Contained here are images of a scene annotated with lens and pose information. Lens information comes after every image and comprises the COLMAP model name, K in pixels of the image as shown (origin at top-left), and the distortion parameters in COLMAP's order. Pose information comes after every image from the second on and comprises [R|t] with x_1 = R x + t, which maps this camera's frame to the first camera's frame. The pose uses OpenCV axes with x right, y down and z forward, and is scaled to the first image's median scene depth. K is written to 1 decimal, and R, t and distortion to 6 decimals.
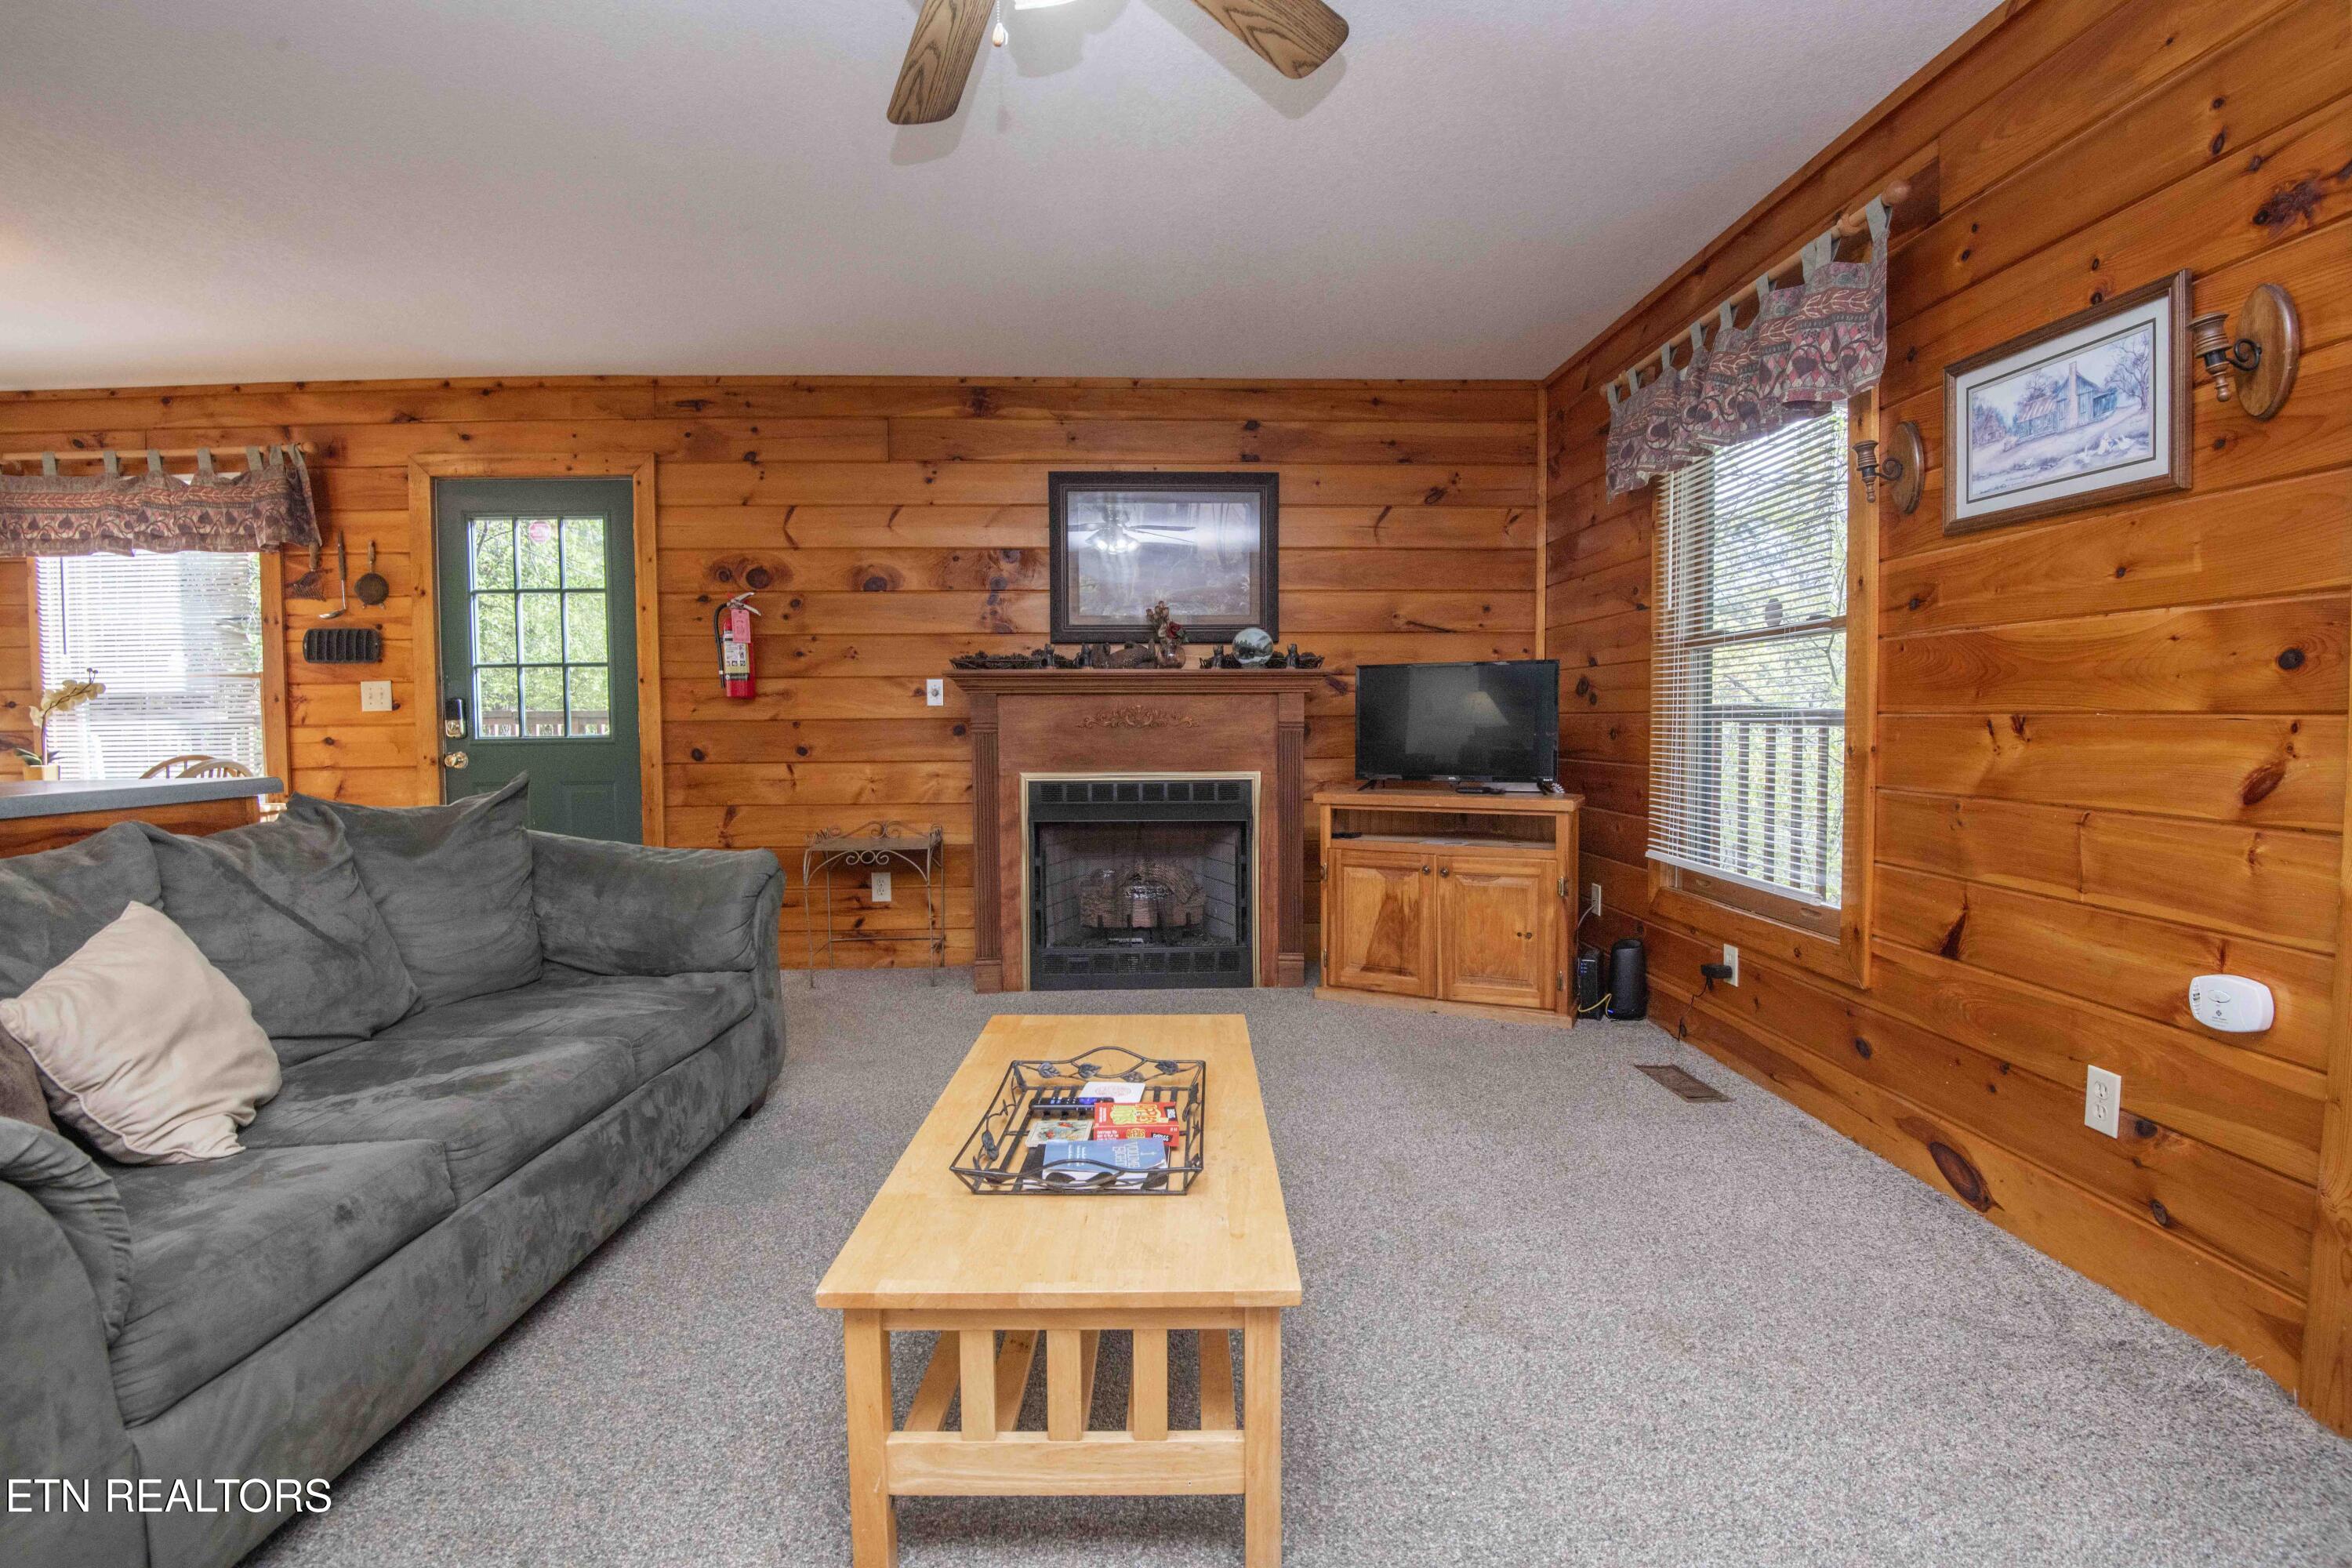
lens RADIAL K [[1079.6, 0, 1183.9], [0, 1079.6, 782.0], [0, 0, 1]] dist [-0.009384, -0.023353]
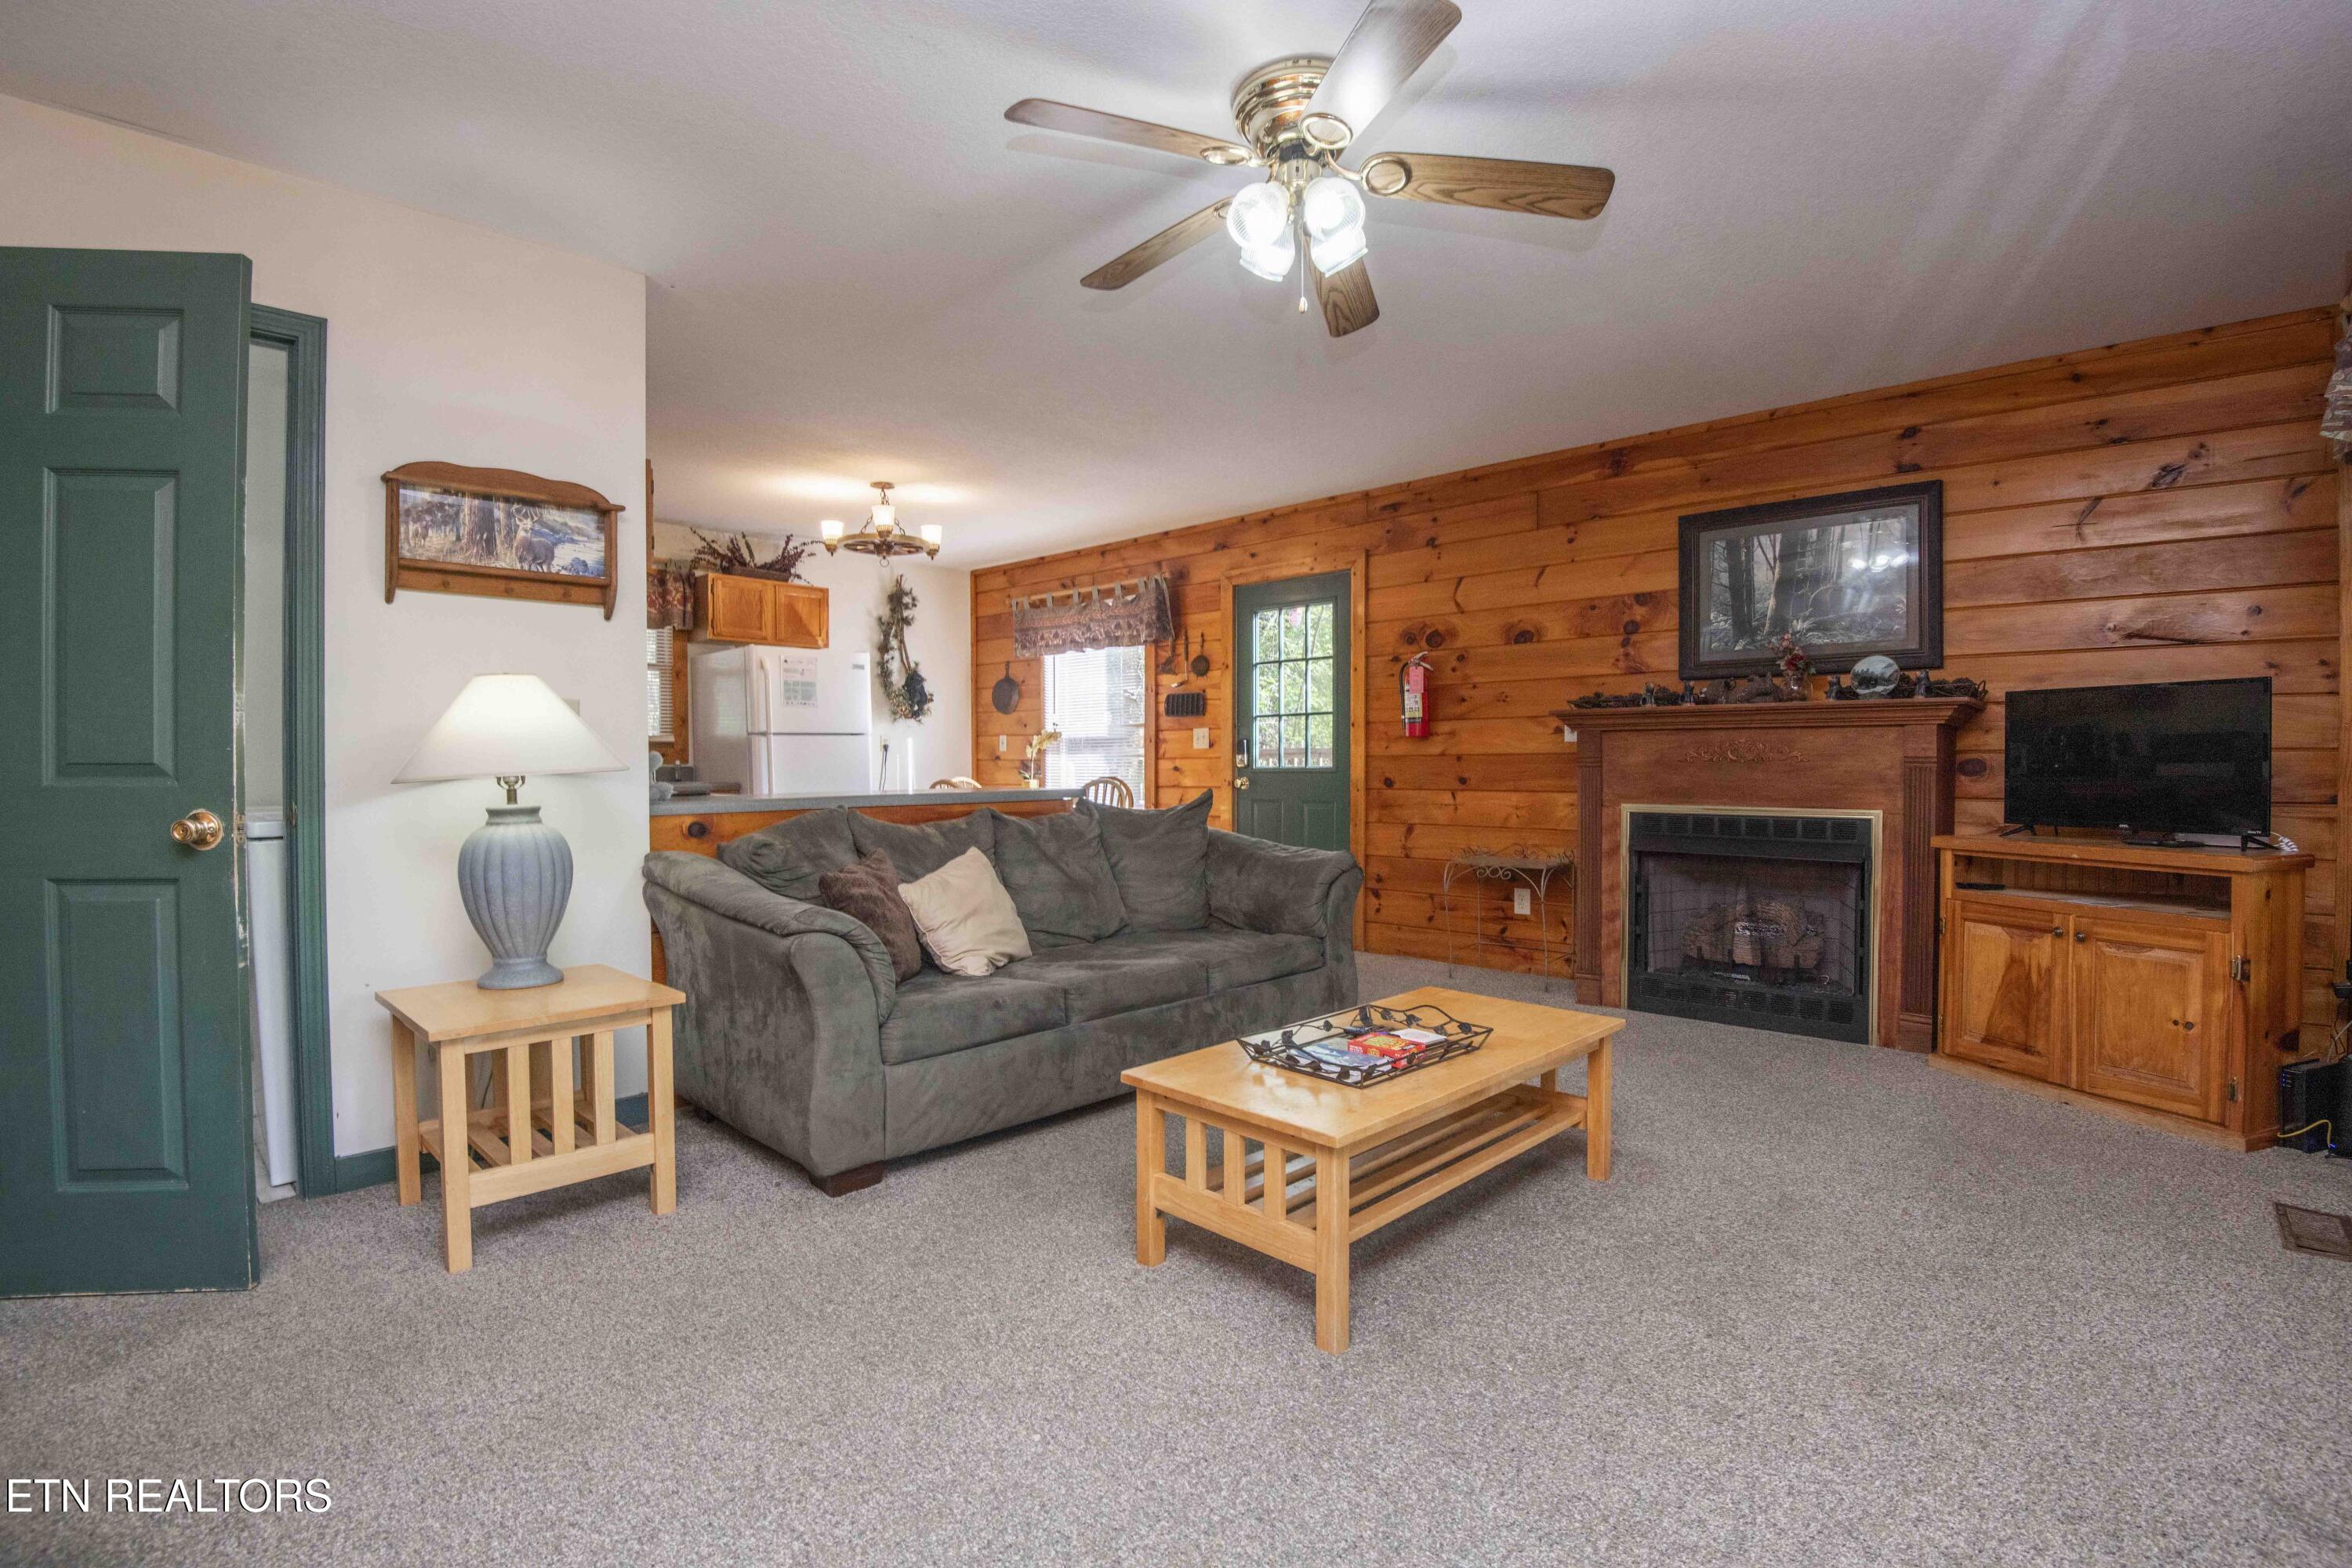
lens RADIAL K [[1079.6, 0, 1183.9], [0, 1079.6, 782.0], [0, 0, 1]] dist [-0.009384, -0.023353]
pose [[0.704574, 0.016786, -0.709432, 0.284022], [-0.039587, 0.999093, -0.015677, 0.003646], [0.708526, 0.039130, 0.704599, -0.062219]]
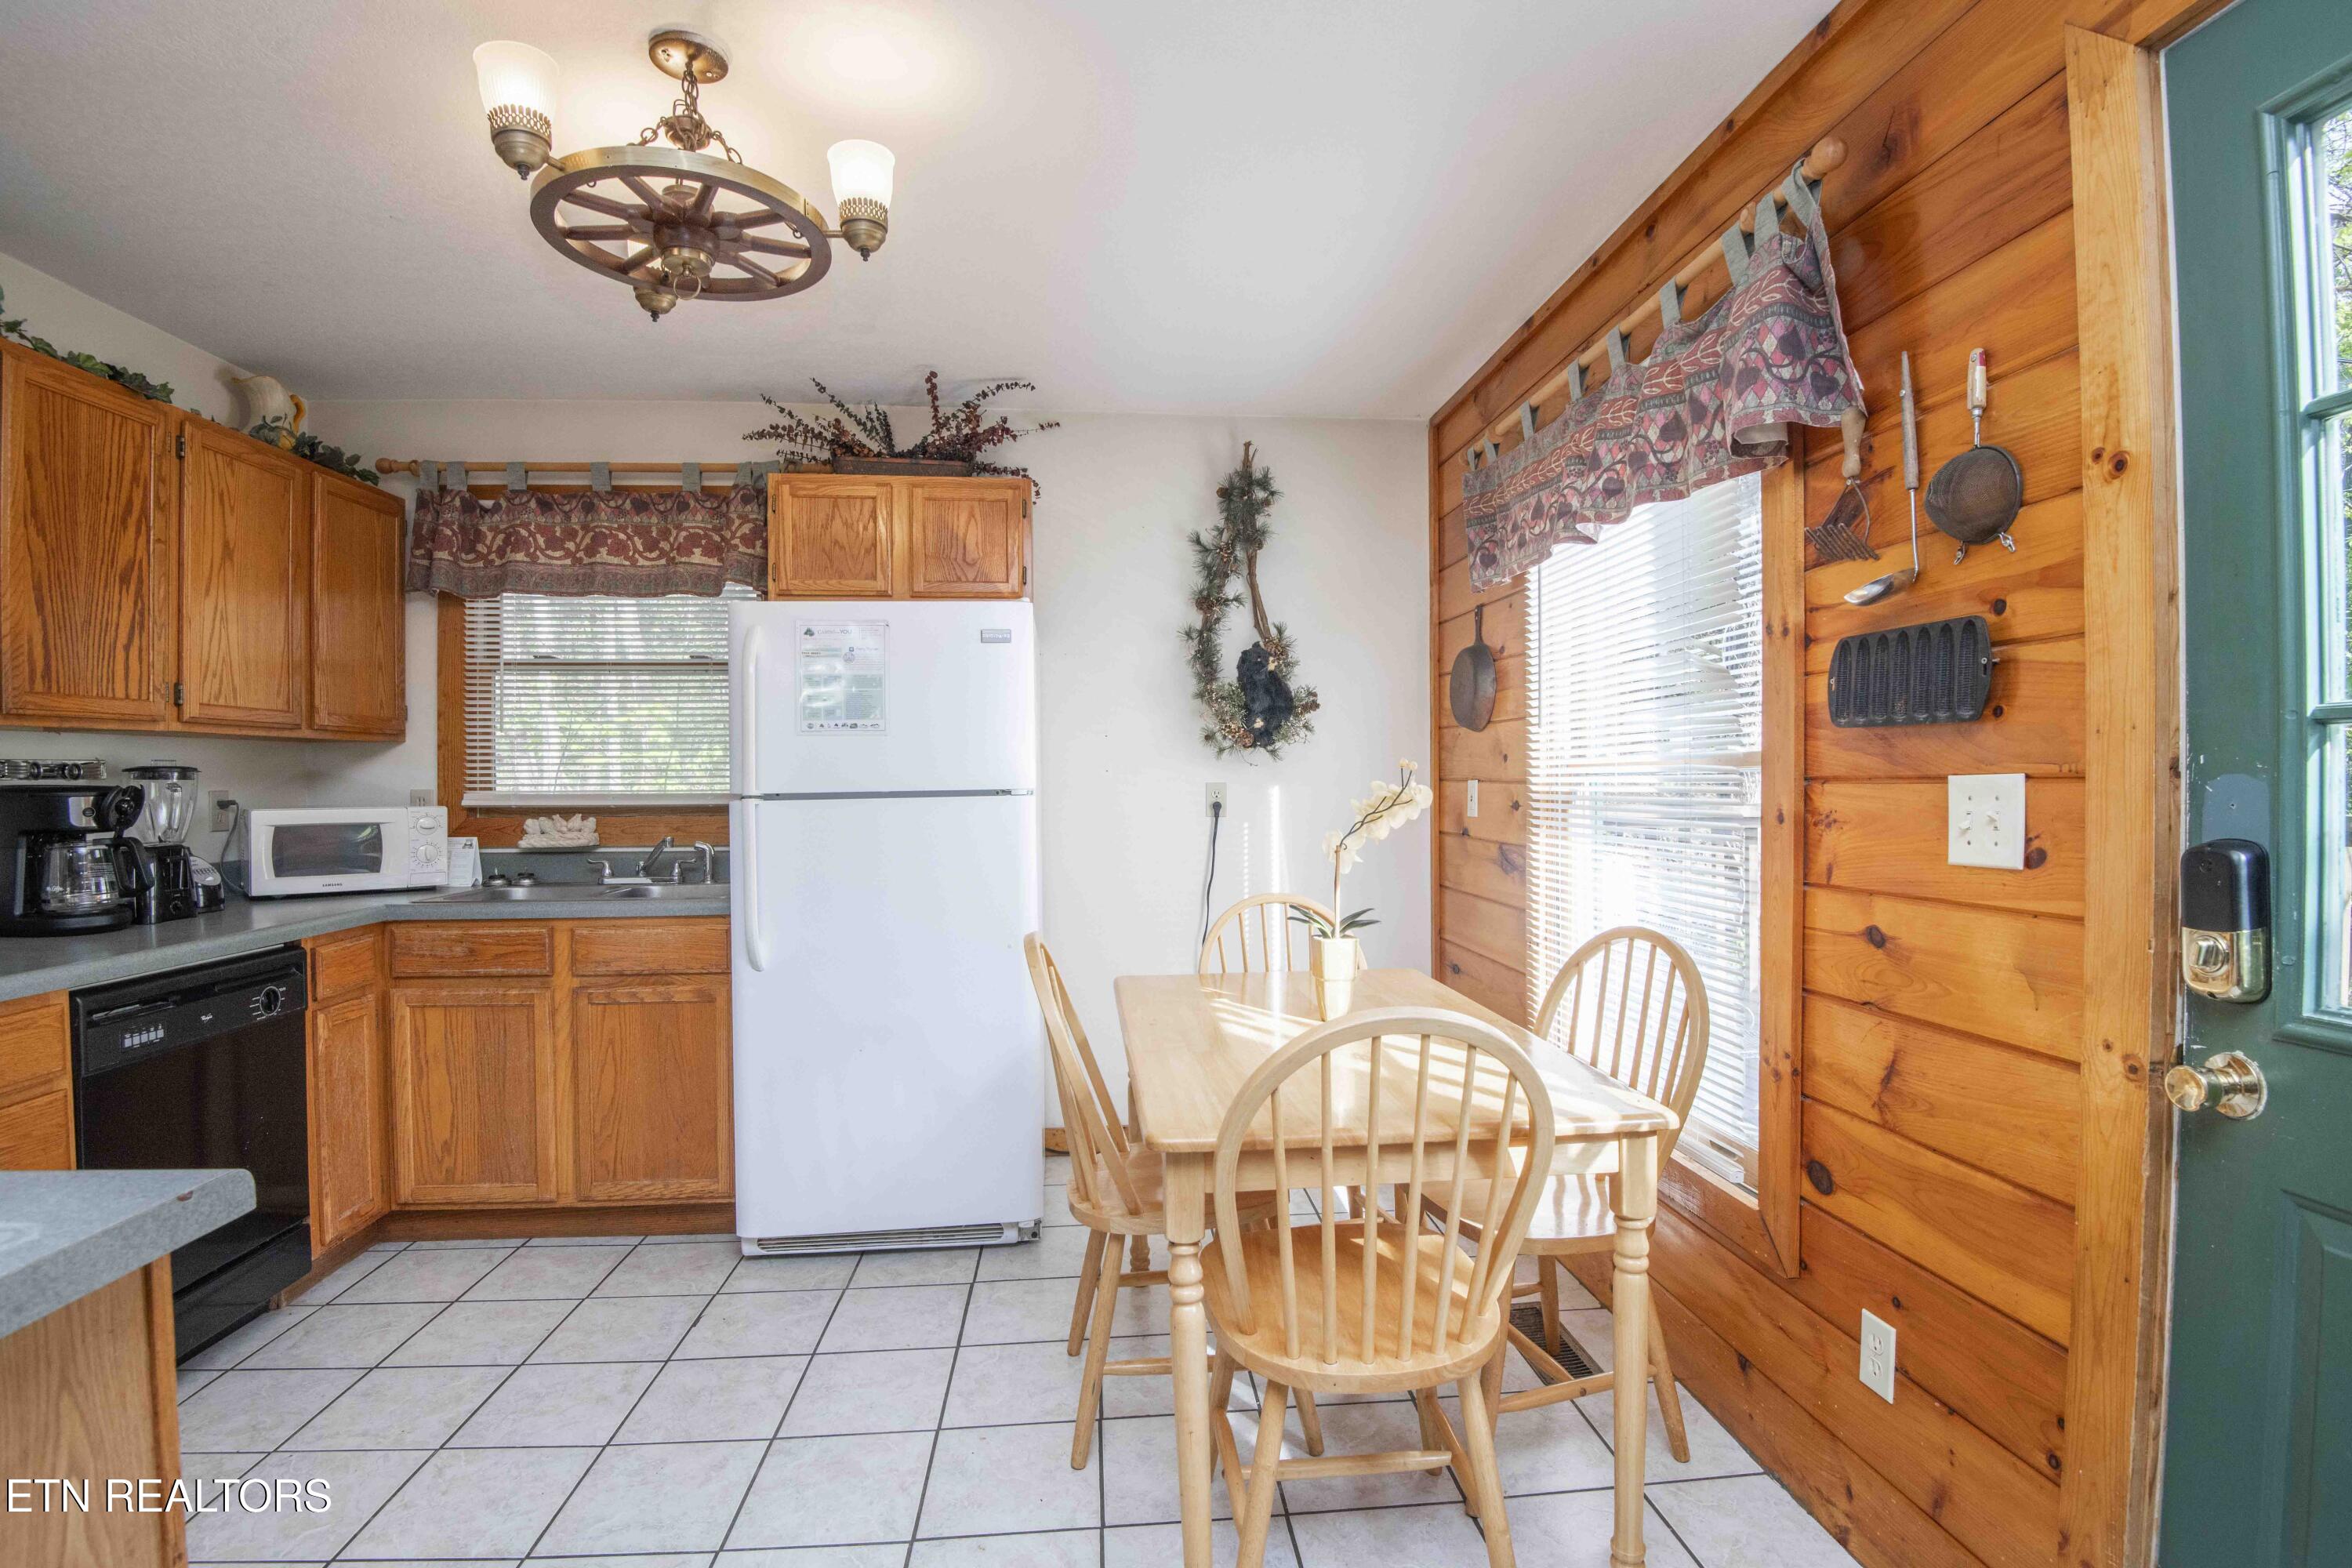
lens RADIAL K [[1079.6, 0, 1183.9], [0, 1079.6, 782.0], [0, 0, 1]] dist [-0.009384, -0.023353]
pose [[0.046612, 0.008773, -0.998875, -0.451265], [-0.047561, 0.998847, 0.006553, -0.083878], [0.997780, 0.047202, 0.046976, 0.749658]]
